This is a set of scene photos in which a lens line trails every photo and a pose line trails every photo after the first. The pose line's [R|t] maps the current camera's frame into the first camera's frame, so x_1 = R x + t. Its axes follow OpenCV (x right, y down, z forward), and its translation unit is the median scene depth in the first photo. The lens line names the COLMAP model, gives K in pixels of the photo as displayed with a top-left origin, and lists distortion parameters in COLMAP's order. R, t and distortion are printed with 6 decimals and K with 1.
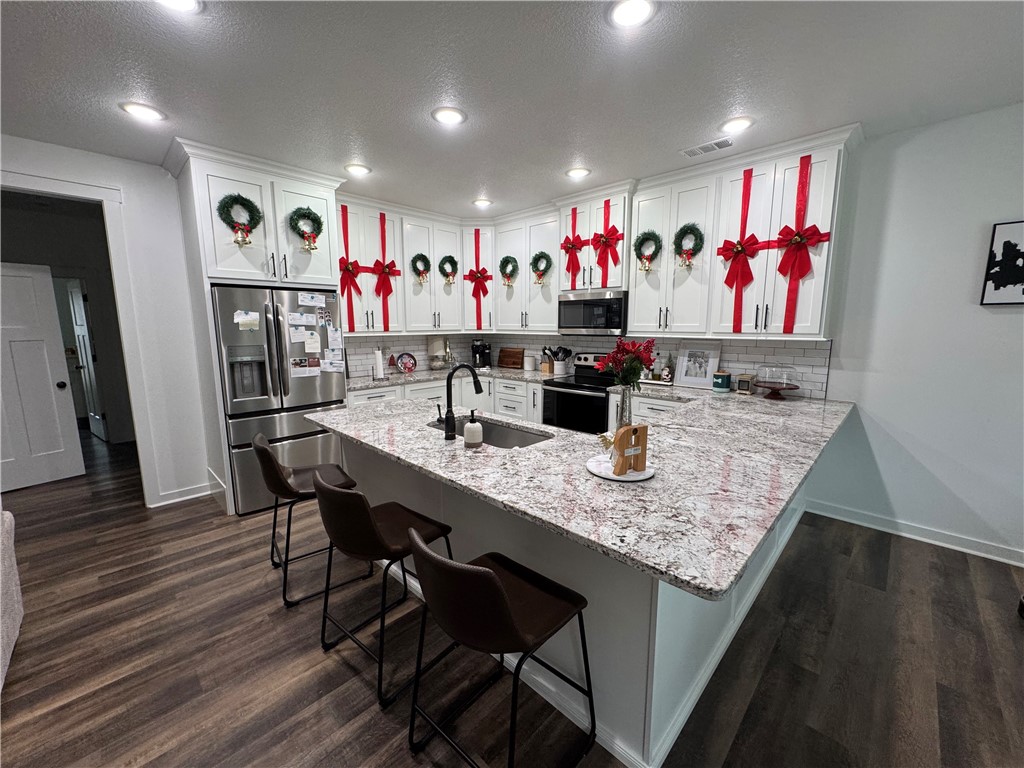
lens RADIAL K [[412.1, 0, 510.4], [0, 412.1, 385.7], [0, 0, 1]] dist [-0.001533, -0.000183]
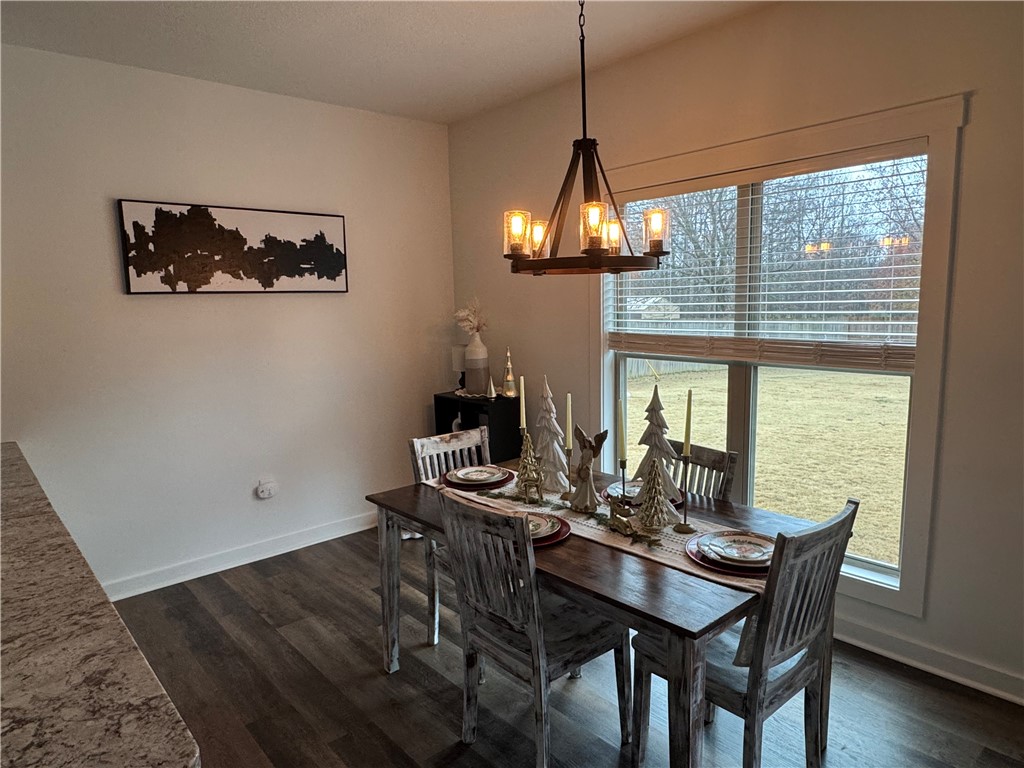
lens RADIAL K [[647.7, 0, 510.9], [0, 647.7, 382.0], [0, 0, 1]] dist [0.006897, 0.002096]
pose [[0.081700, -0.127779, 0.988432, -0.246364], [0.176826, 0.977872, 0.111798, -0.059087], [-0.980845, 0.165647, 0.102487, 0.245433]]
